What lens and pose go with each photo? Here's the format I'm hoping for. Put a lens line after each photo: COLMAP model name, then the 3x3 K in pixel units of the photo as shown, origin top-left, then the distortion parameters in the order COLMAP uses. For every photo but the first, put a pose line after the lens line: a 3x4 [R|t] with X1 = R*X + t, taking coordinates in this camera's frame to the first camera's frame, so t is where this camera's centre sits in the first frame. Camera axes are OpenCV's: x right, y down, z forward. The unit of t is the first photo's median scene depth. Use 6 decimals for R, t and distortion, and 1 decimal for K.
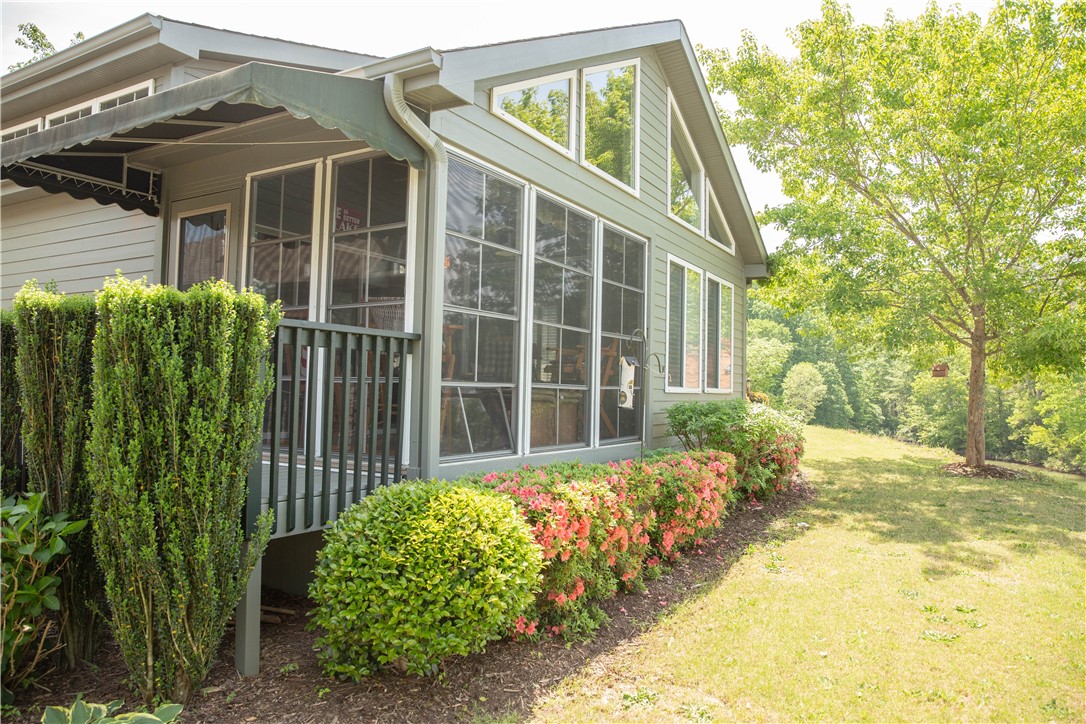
lens RADIAL K [[743.7, 0, 543.0], [0, 743.7, 362.0], [0, 0, 1]] dist [-0.114691, 0.093941]
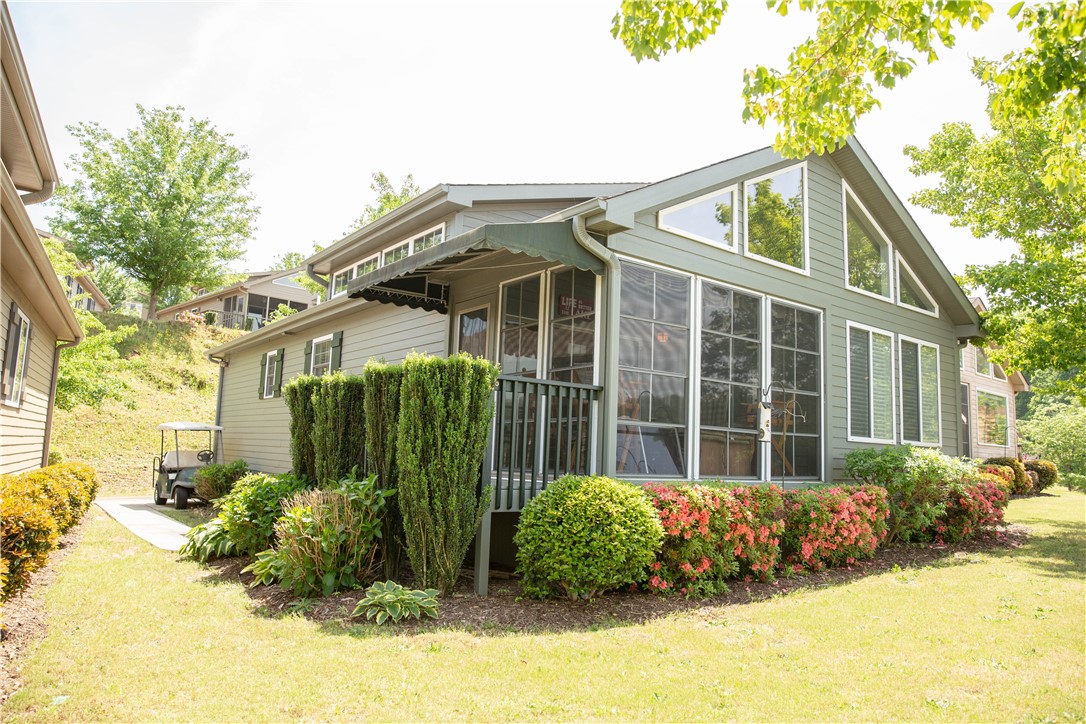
lens RADIAL K [[743.7, 0, 543.0], [0, 743.7, 362.0], [0, 0, 1]] dist [-0.114691, 0.093941]
pose [[0.925552, -0.036093, -0.376896, 0.299616], [-0.003076, 0.994696, -0.102810, 0.070103], [0.378608, 0.096315, 0.920532, -0.426613]]
